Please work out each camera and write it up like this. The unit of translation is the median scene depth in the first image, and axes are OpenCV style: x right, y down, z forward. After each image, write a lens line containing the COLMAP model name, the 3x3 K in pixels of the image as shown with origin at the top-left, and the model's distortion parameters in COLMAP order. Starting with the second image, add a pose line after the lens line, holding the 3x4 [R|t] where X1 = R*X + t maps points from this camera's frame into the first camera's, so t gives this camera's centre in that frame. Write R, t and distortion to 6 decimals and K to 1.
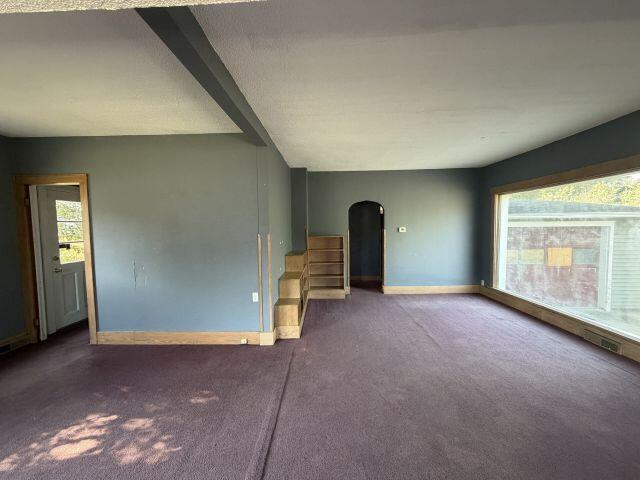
lens RADIAL K [[255.1, 0, 320.0], [0, 255.1, 240.0], [0, 0, 1]] dist [0.000797, 0.000250]
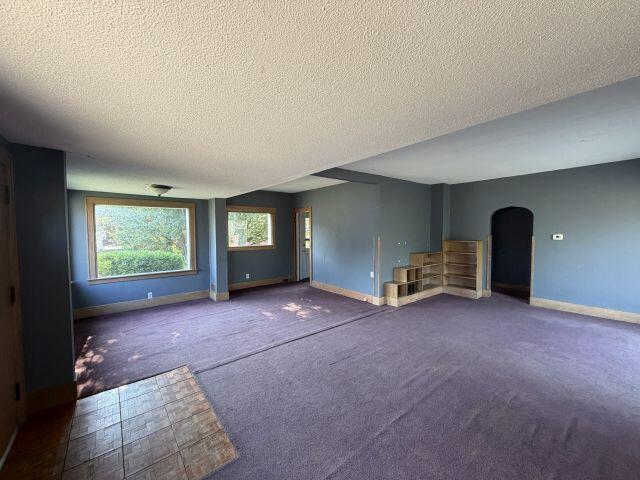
lens RADIAL K [[255.1, 0, 320.0], [0, 255.1, 240.0], [0, 0, 1]] dist [0.000797, 0.000250]
pose [[0.651890, 0.039793, -0.757269, 0.741557], [-0.044740, 0.998901, 0.013976, -0.009312], [0.756993, 0.024769, 0.652954, -0.332409]]
